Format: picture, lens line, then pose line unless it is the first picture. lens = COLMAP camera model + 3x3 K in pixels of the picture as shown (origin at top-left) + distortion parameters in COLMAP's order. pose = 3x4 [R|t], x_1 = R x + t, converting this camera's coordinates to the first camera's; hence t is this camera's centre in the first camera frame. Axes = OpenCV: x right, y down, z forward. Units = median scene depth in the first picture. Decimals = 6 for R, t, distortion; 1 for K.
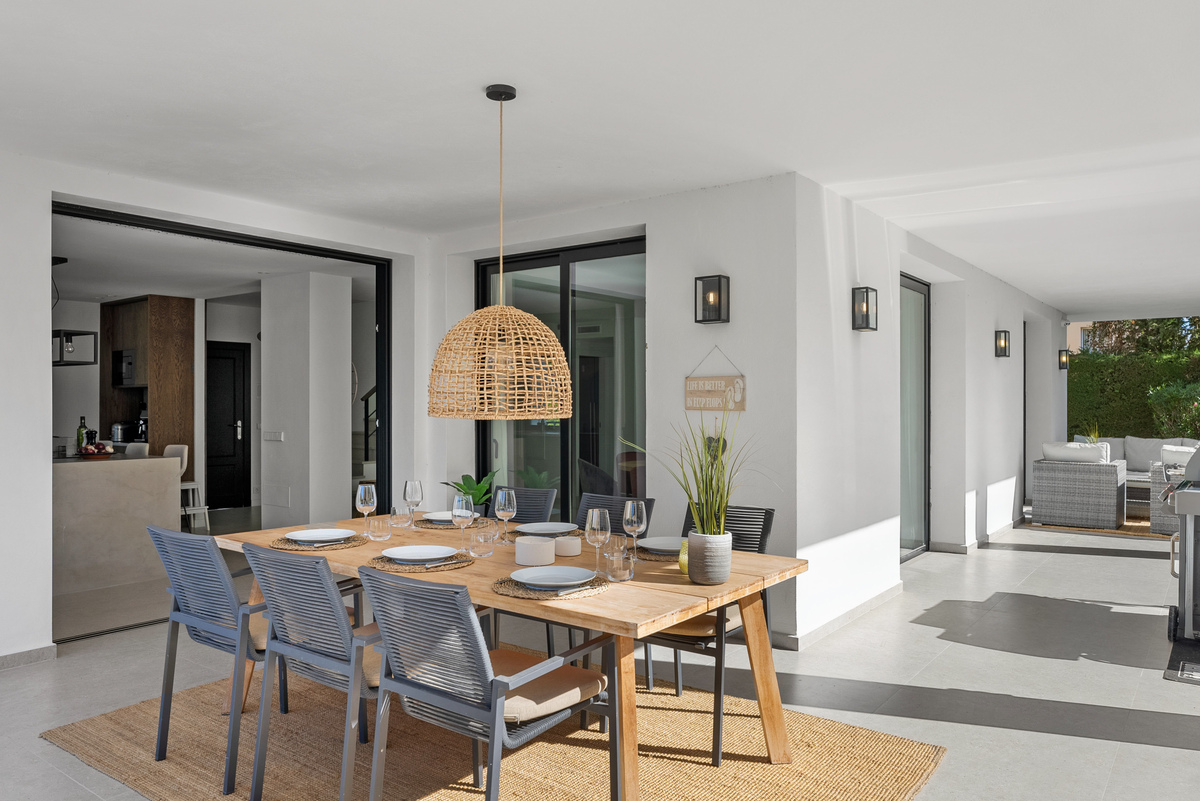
lens RADIAL K [[844.4, 0, 601.0], [0, 844.4, 403.2], [0, 0, 1]] dist [-0.003617, 0.000104]
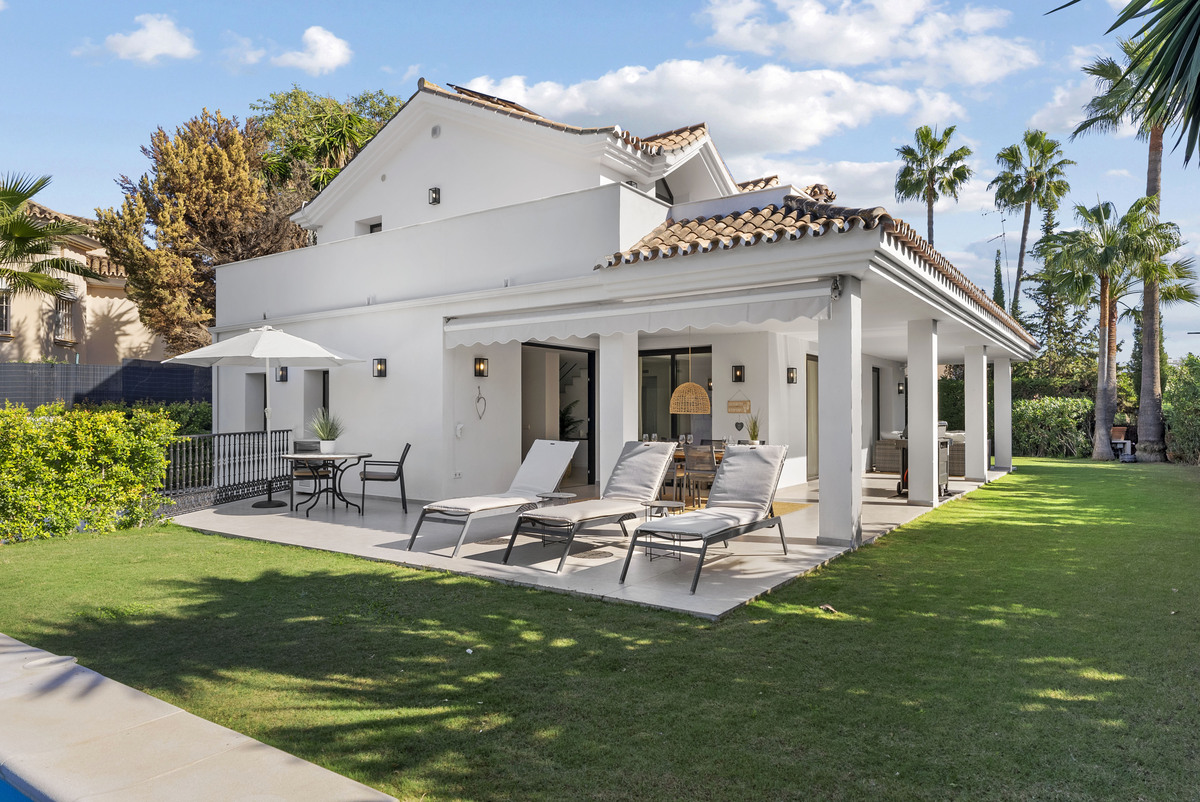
lens RADIAL K [[727.8, 0, 601.5], [0, 727.8, 400.4], [0, 0, 1]] dist [-0.033654, -0.000862]
pose [[0.998807, 0.004257, 0.048654, -0.437353], [-0.003325, 0.999810, -0.019217, 0.014018], [-0.048727, 0.019032, 0.998631, -1.383347]]
